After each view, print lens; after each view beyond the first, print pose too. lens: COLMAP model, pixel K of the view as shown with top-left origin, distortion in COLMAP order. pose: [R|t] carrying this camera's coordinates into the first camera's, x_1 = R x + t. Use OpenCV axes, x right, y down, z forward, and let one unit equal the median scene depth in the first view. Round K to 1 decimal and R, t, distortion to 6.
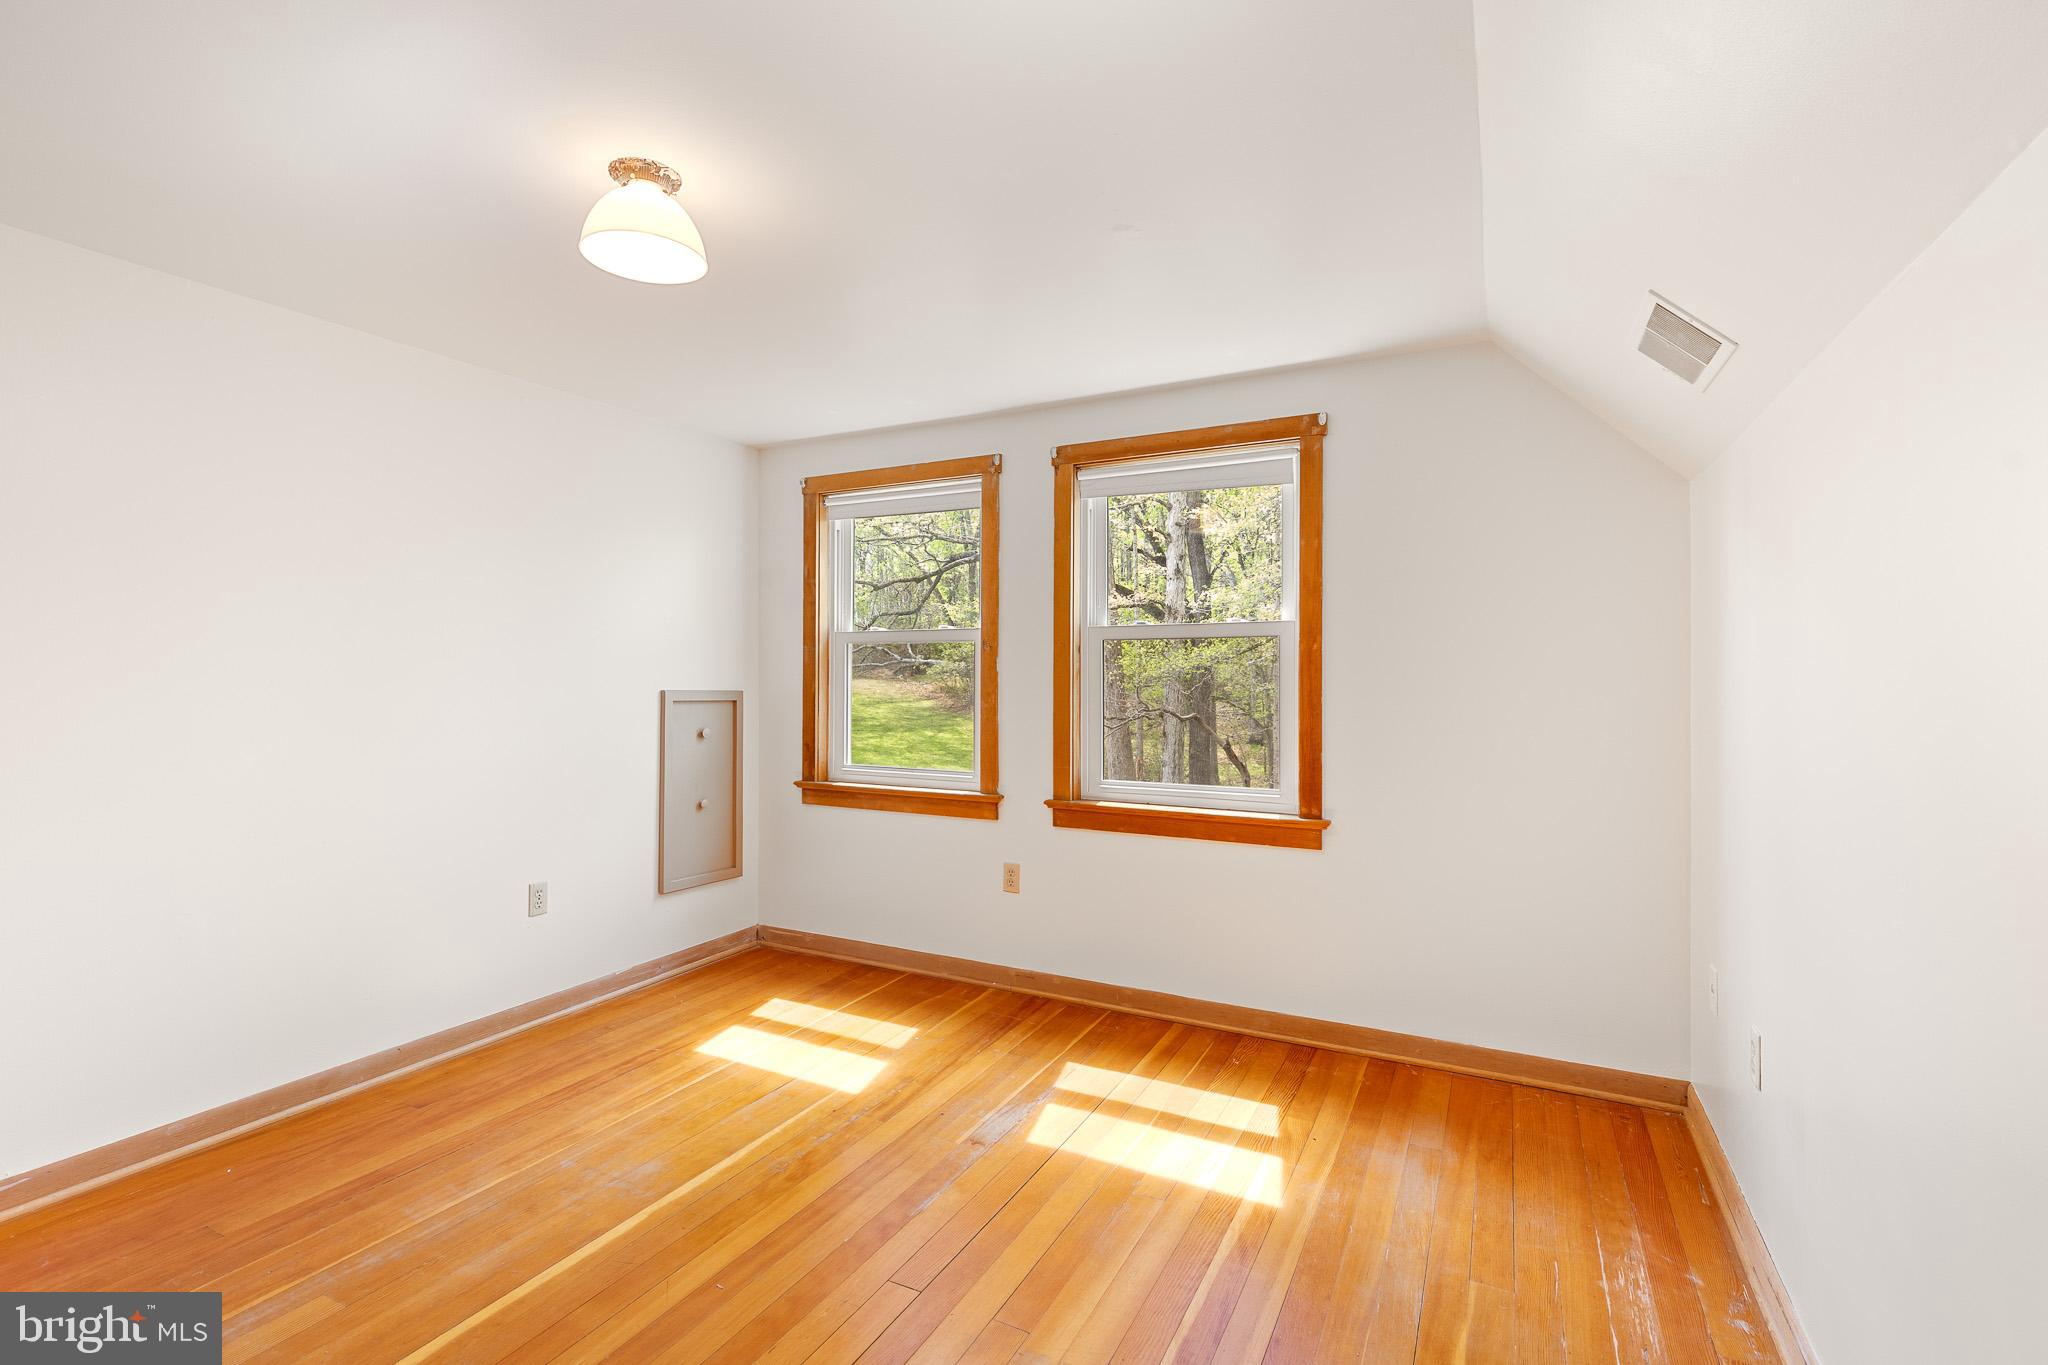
lens RADIAL K [[926.9, 0, 1022.9], [0, 926.9, 669.2], [0, 0, 1]] dist [0.001681, -0.000249]
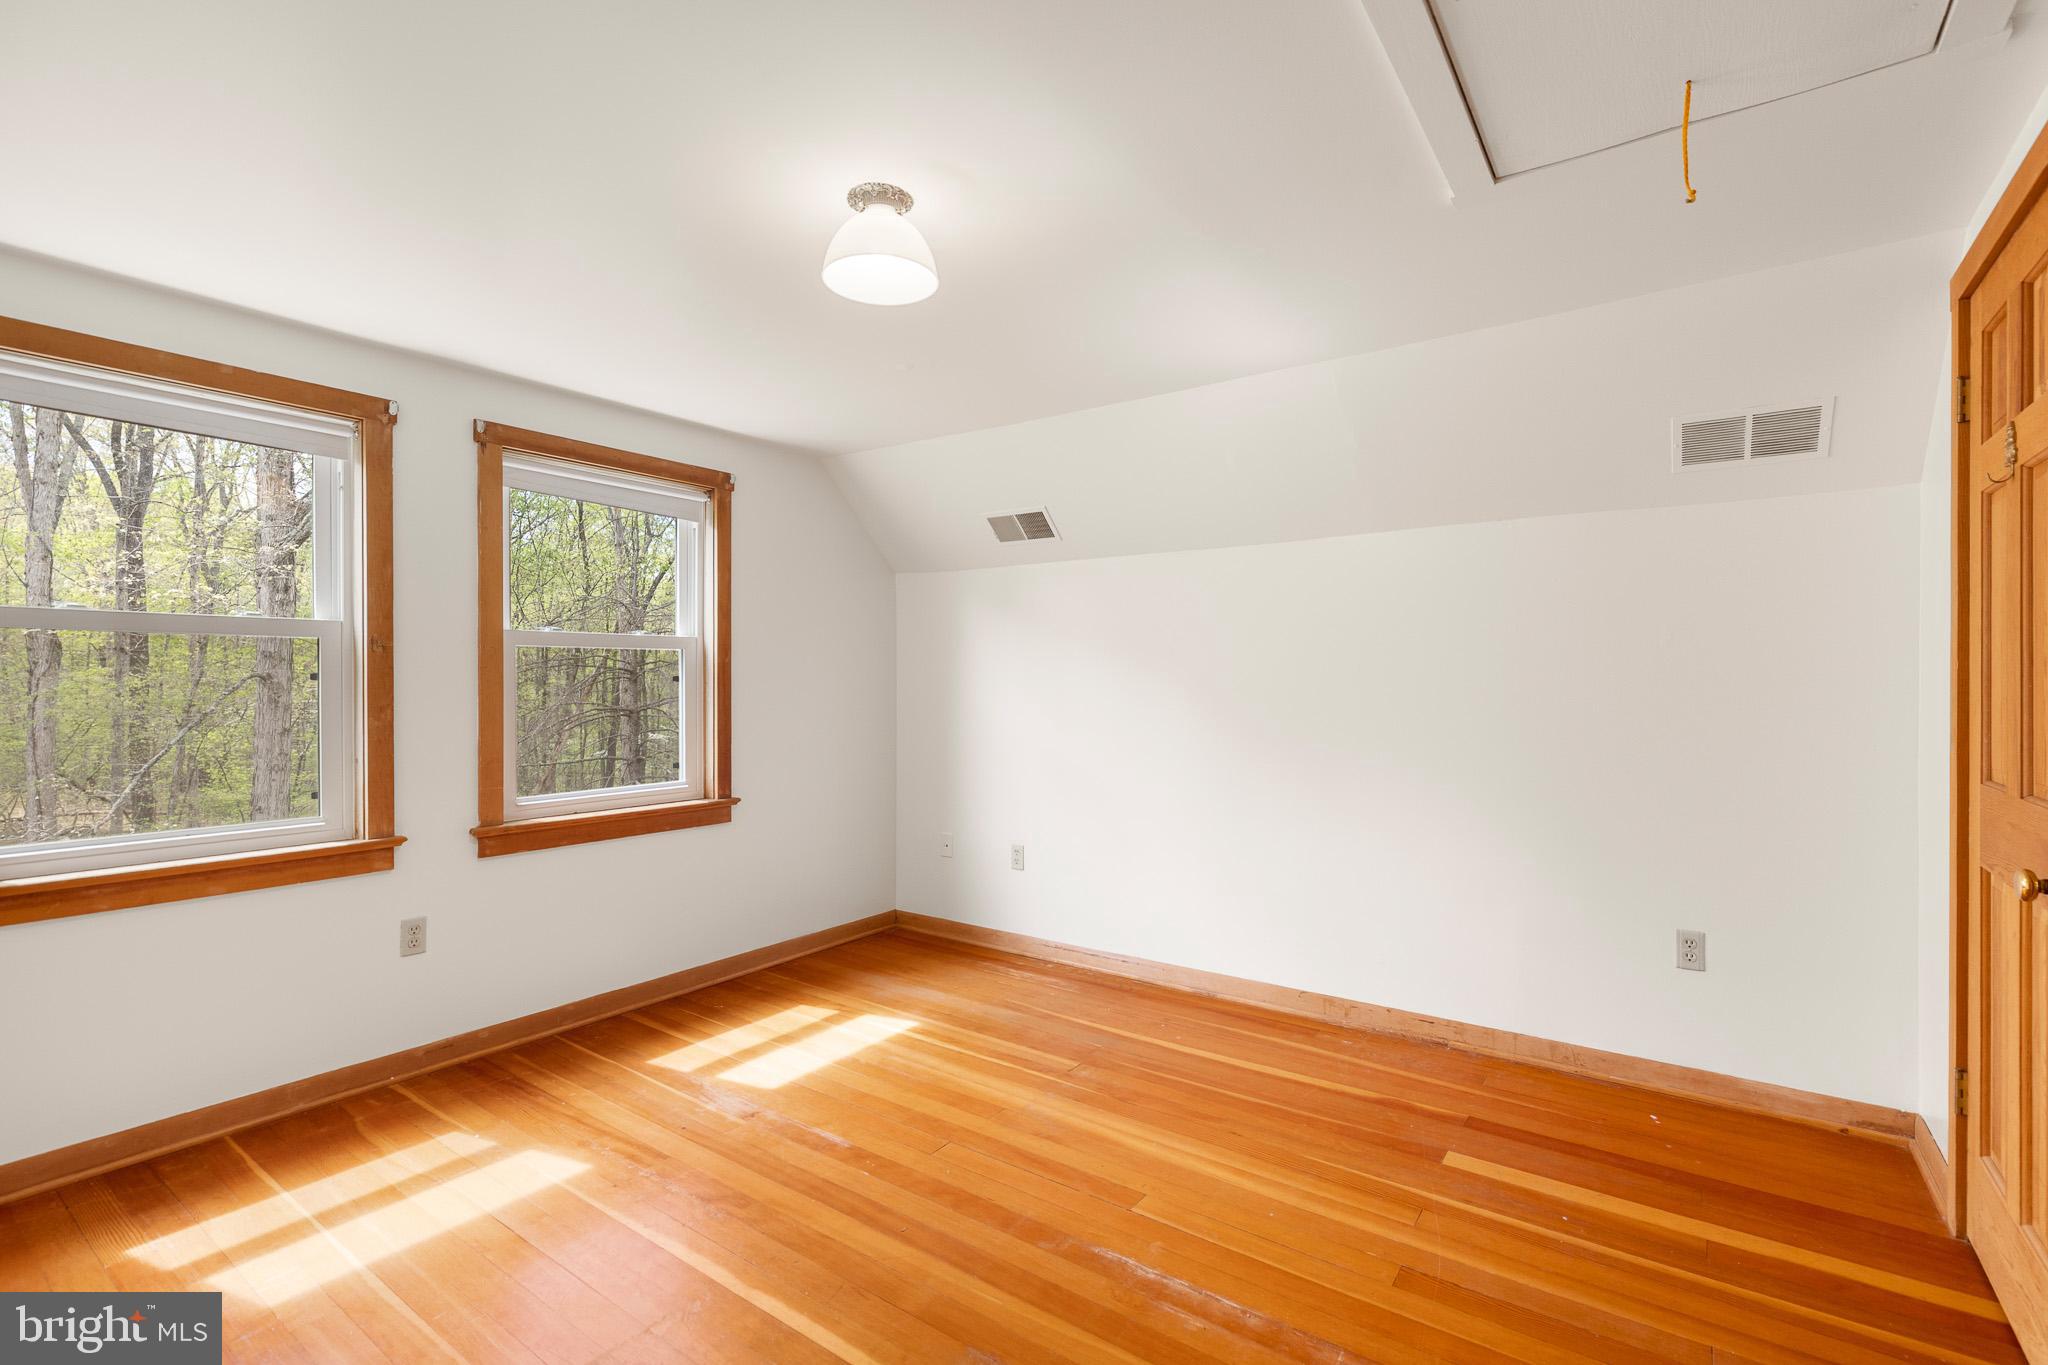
lens RADIAL K [[926.9, 0, 1017.6], [0, 926.9, 687.0], [0, 0, 1]] dist [0.001681, -0.000249]
pose [[0.144764, -0.004488, 0.989456, -0.833453], [-0.000204, 0.999990, 0.004566, 0.006003], [-0.989466, -0.000863, 0.144761, 0.418389]]
